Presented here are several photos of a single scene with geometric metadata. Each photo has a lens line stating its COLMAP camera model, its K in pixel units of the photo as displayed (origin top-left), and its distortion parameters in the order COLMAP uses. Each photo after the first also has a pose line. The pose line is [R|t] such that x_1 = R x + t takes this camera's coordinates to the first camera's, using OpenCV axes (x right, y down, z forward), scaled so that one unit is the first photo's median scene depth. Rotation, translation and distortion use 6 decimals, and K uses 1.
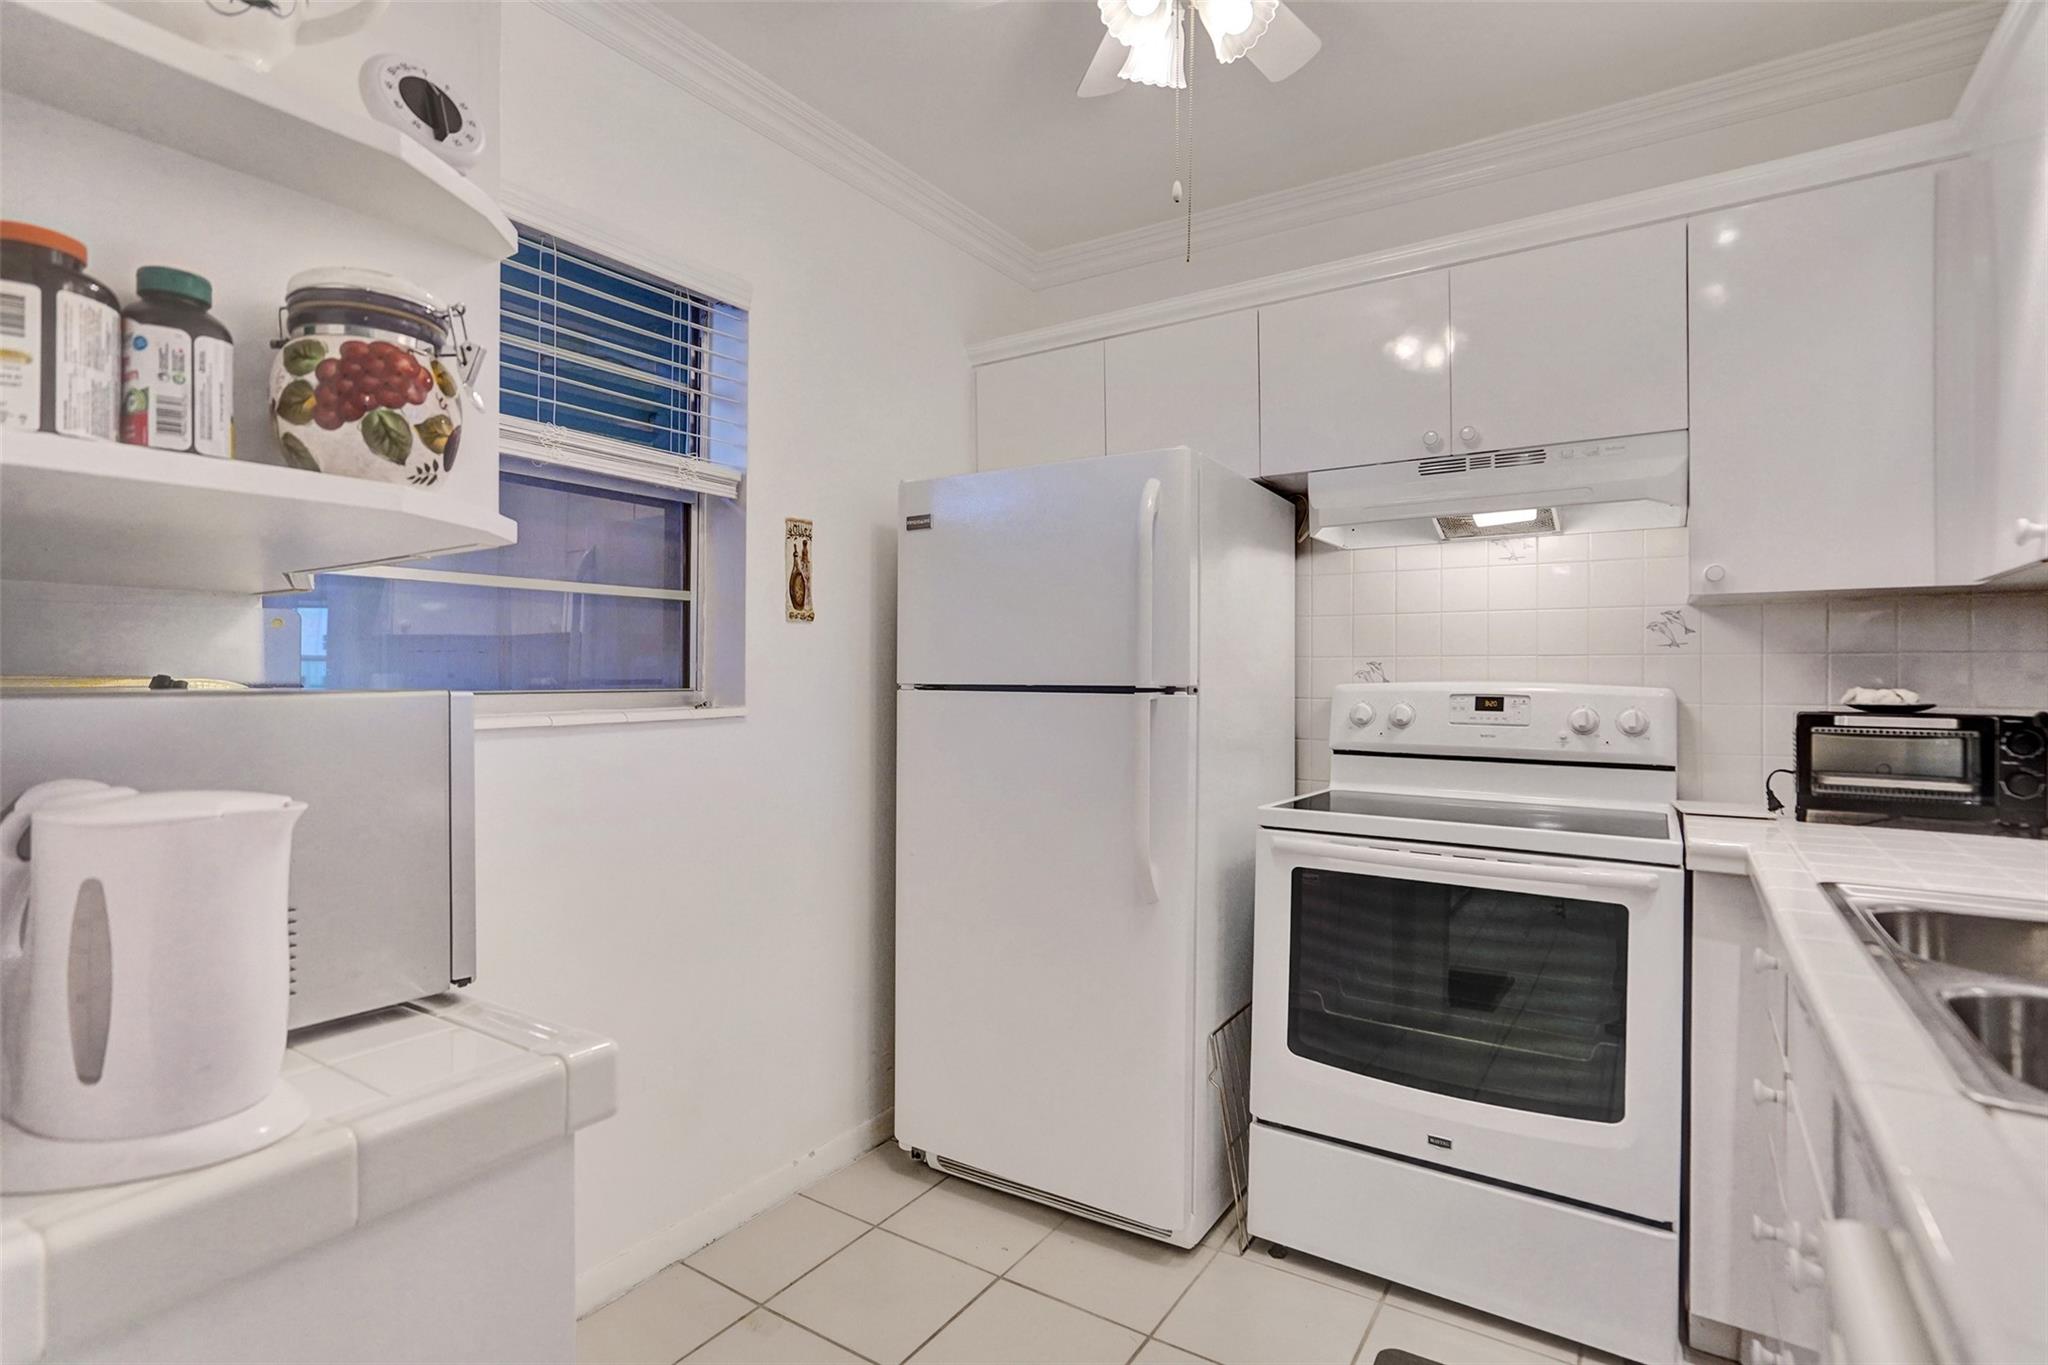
lens RADIAL K [[982.1, 0, 1009.6], [0, 982.1, 673.6], [0, 0, 1]] dist [-0.008729, 0.010017]
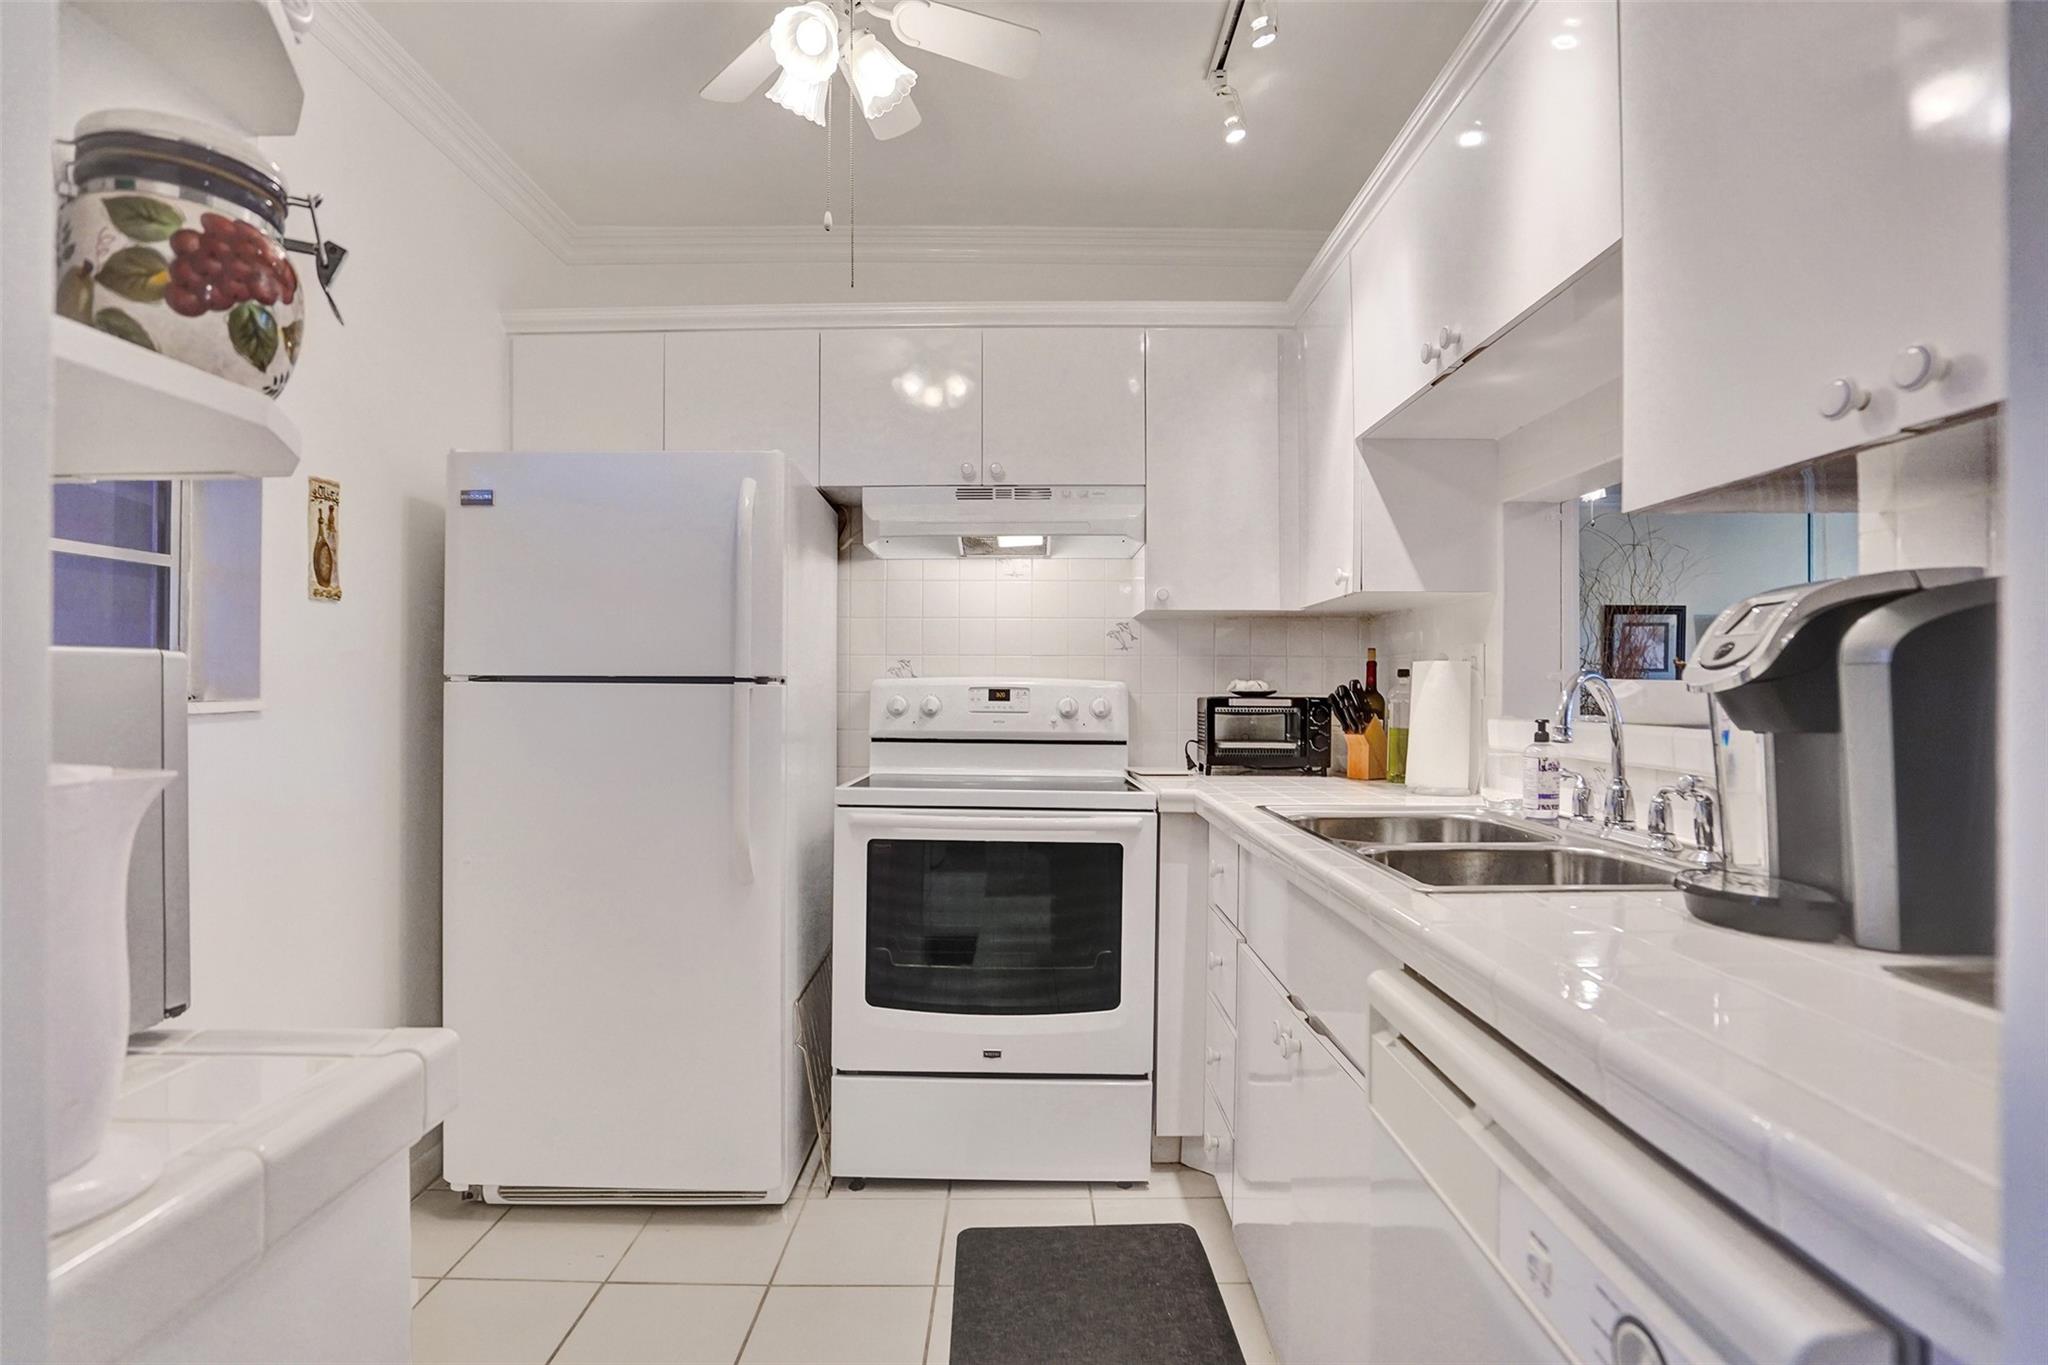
lens RADIAL K [[982.1, 0, 968.5], [0, 982.1, 689.5], [0, 0, 1]] dist [-0.008729, 0.010017]
pose [[0.854550, -0.001246, 0.519367, -0.192788], [-0.001867, 0.999983, 0.005470, 0.019982], [-0.519365, -0.005644, 0.854534, -0.014974]]
